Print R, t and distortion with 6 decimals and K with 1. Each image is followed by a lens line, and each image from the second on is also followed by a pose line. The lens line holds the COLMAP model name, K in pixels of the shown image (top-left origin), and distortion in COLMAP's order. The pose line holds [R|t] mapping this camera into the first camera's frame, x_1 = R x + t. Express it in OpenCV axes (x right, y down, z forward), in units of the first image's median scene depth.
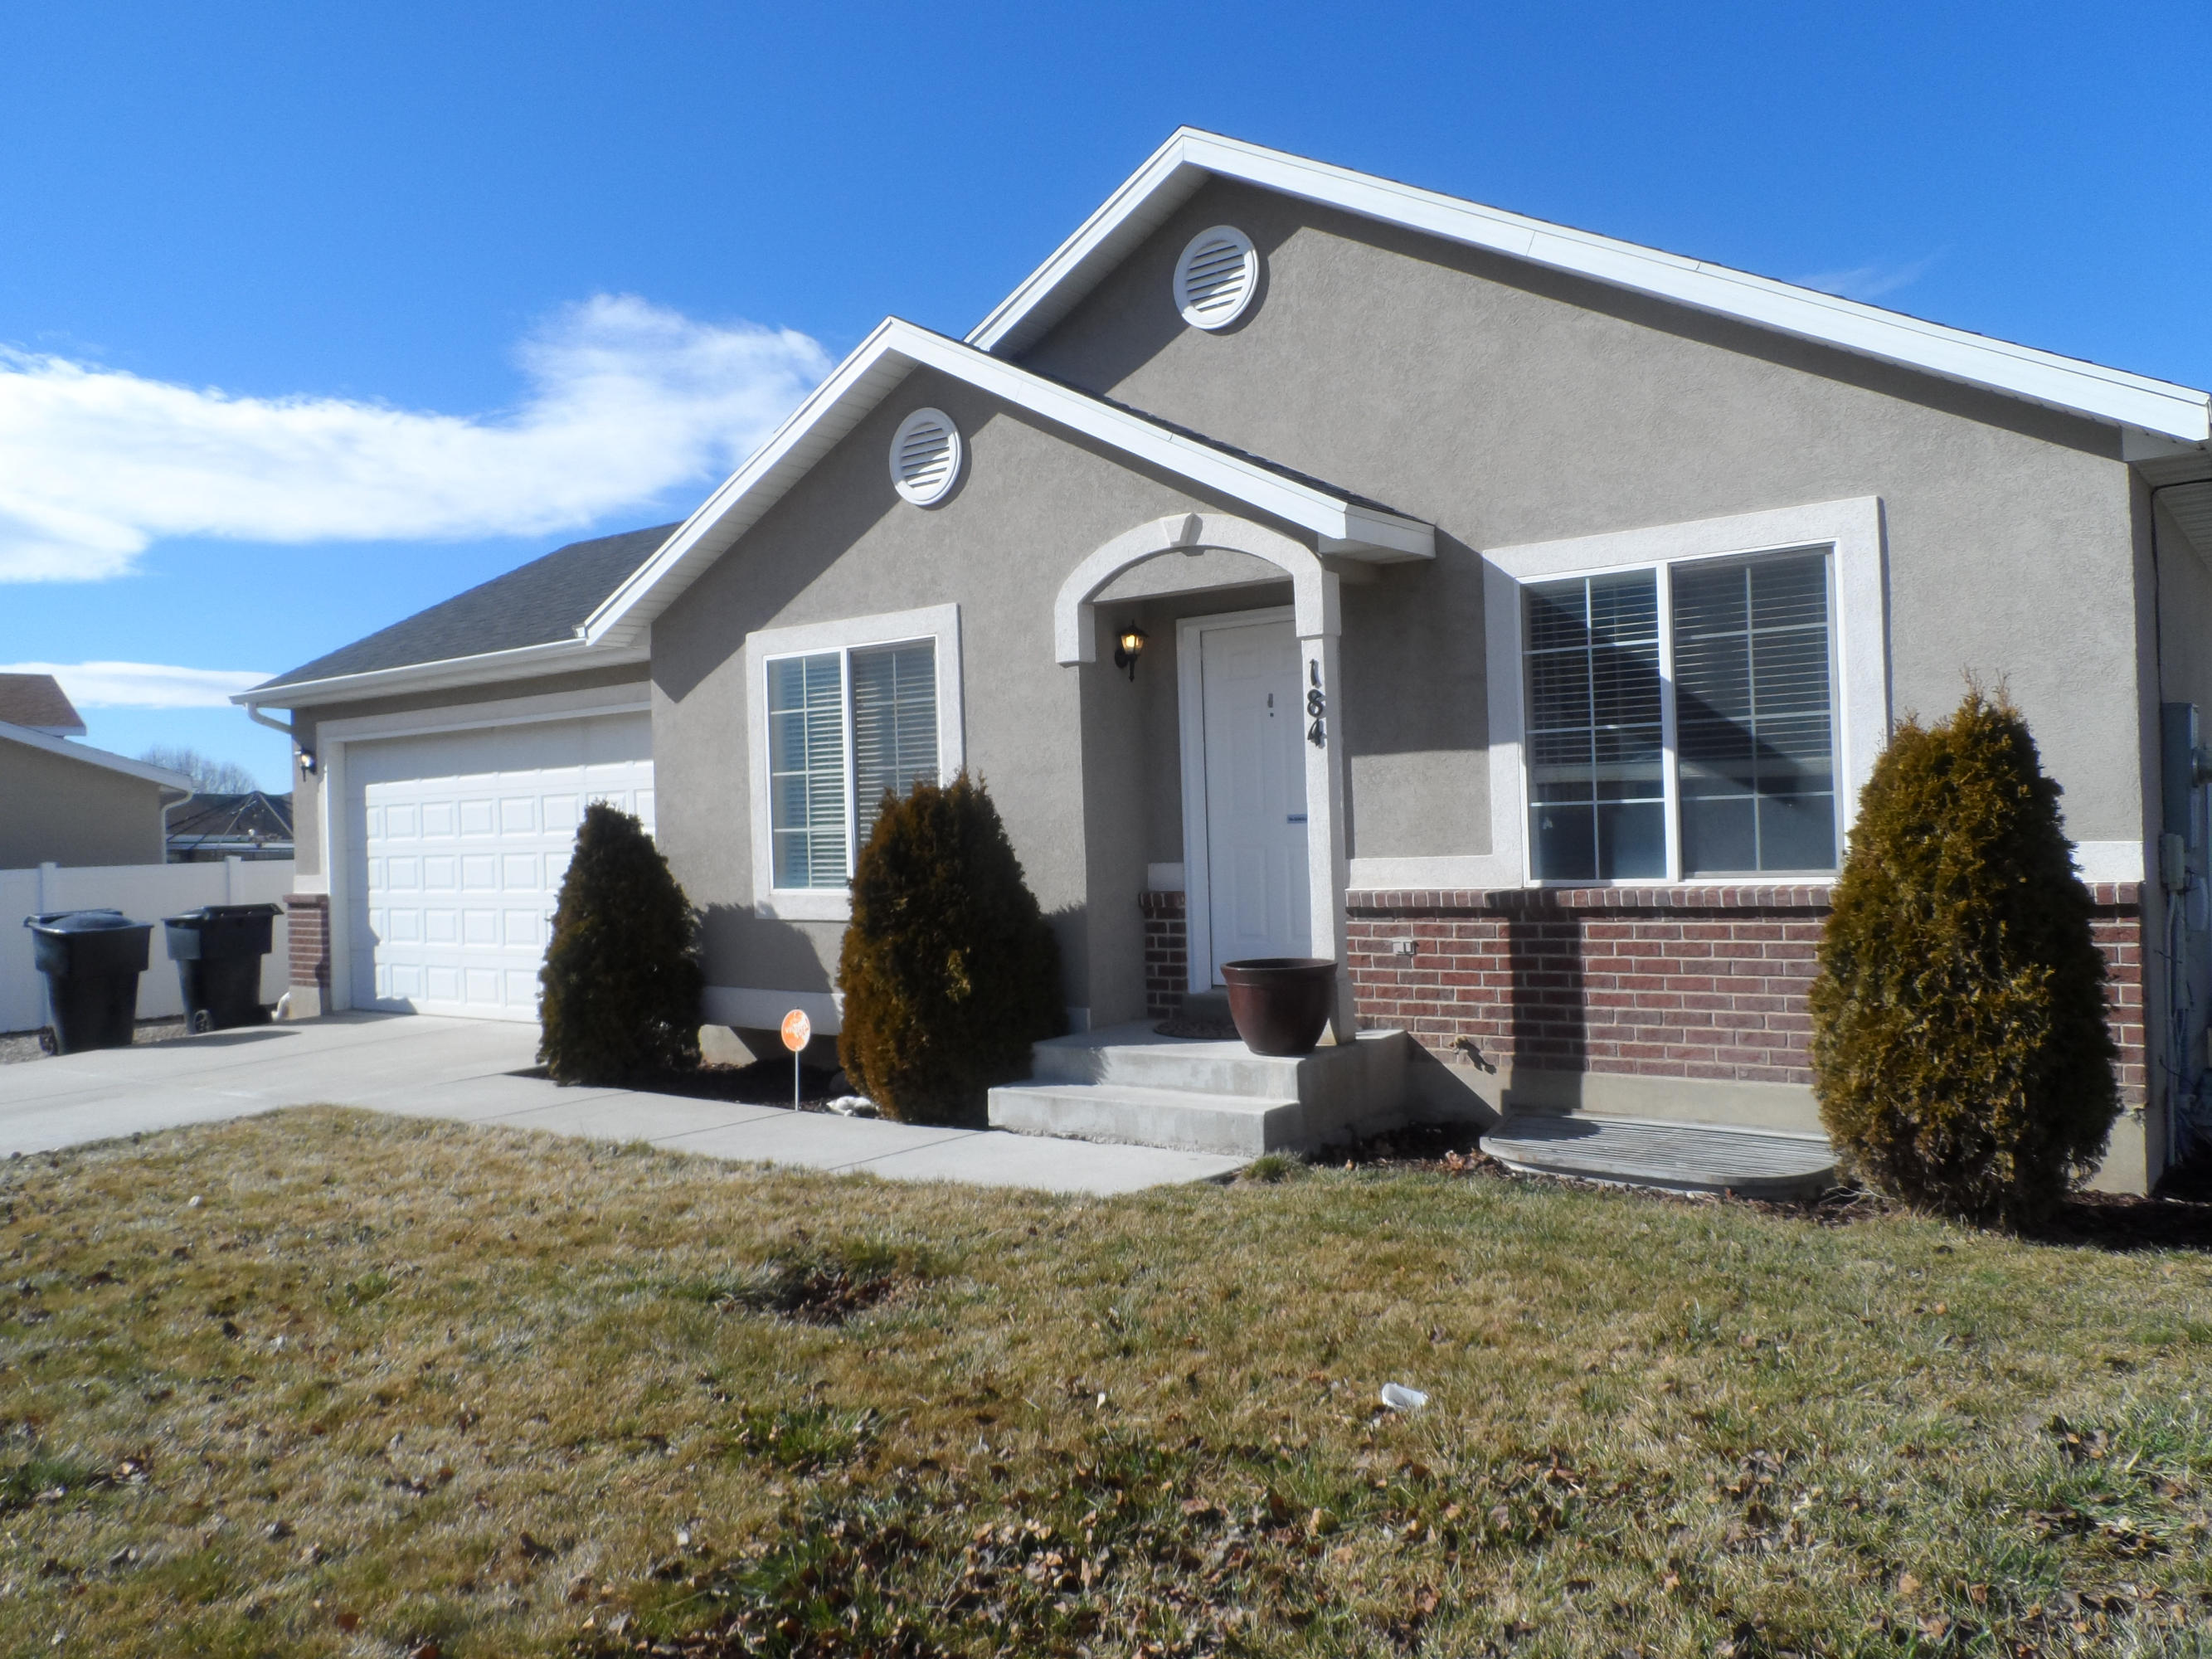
lens RADIAL K [[1685.8, 0, 1087.2], [0, 1685.8, 829.3], [0, 0, 1]] dist [-0.004794, -0.002352]
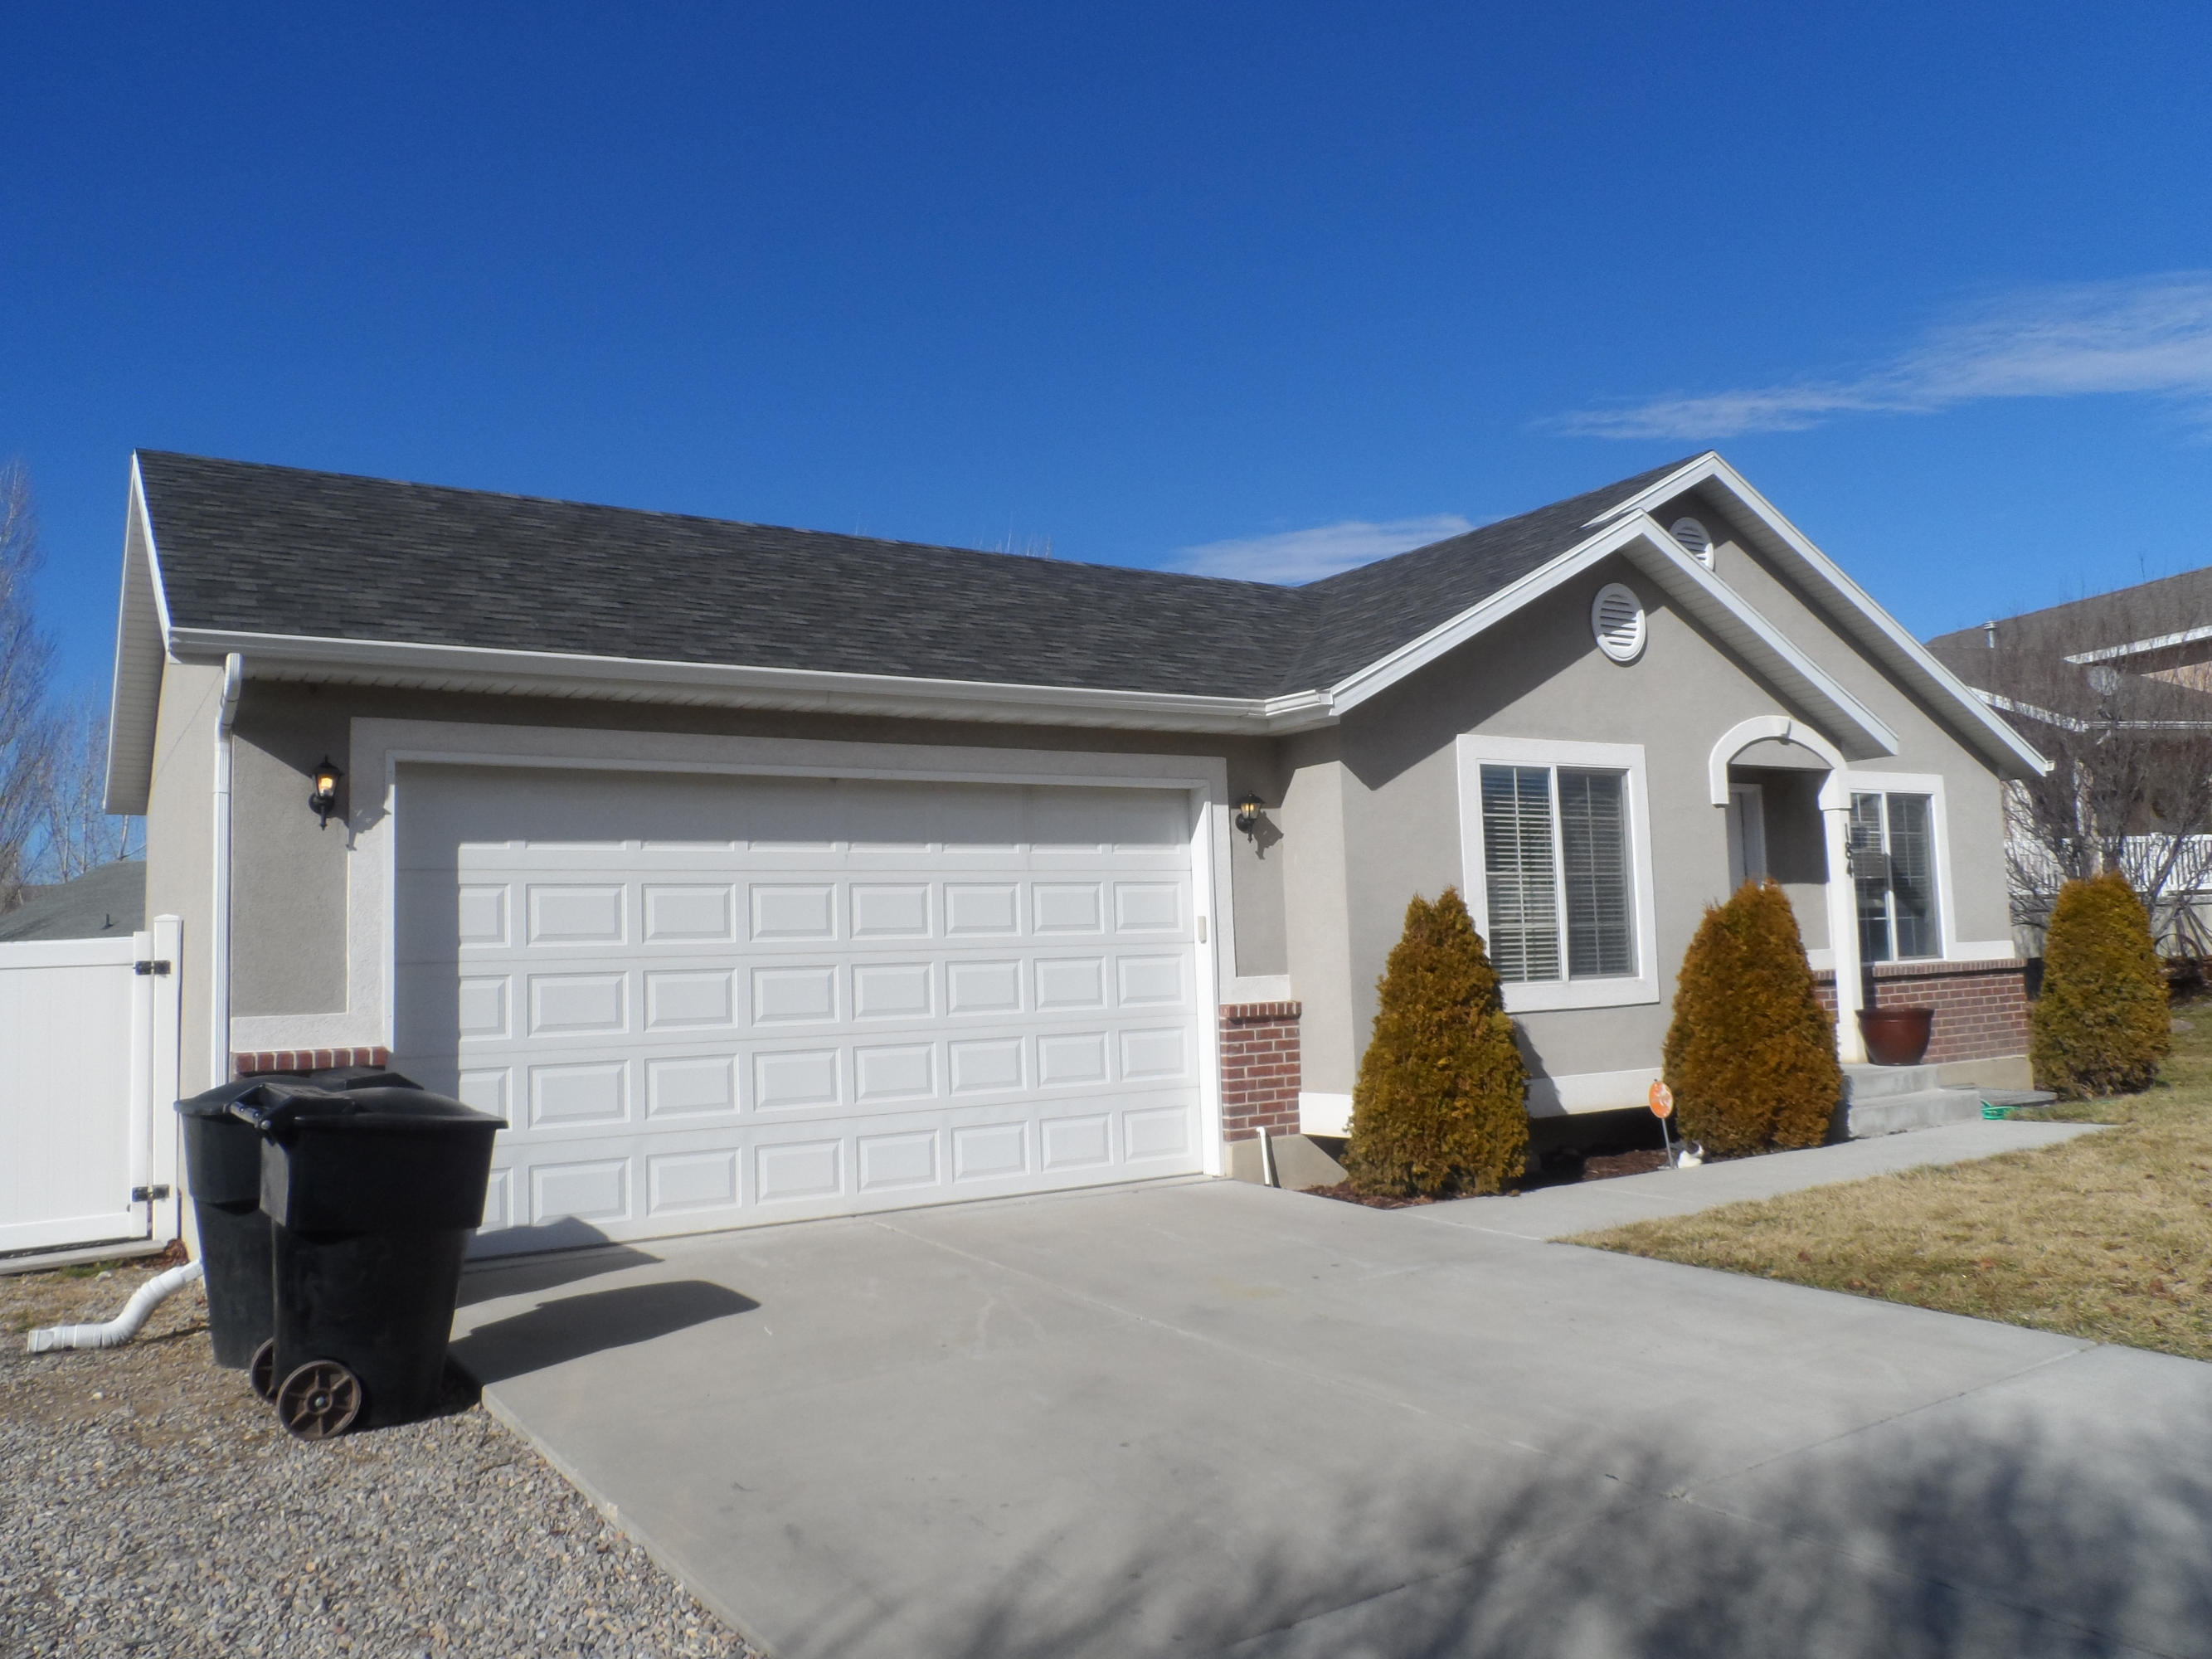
lens RADIAL K [[1685.8, 0, 1113.2], [0, 1685.8, 847.8], [0, 0, 1]] dist [-0.004794, -0.002352]
pose [[0.331511, 0.081621, 0.939914, -1.460262], [0.022840, 0.995264, -0.094484, 0.052756], [-0.943175, 0.052790, 0.328077, 1.030366]]
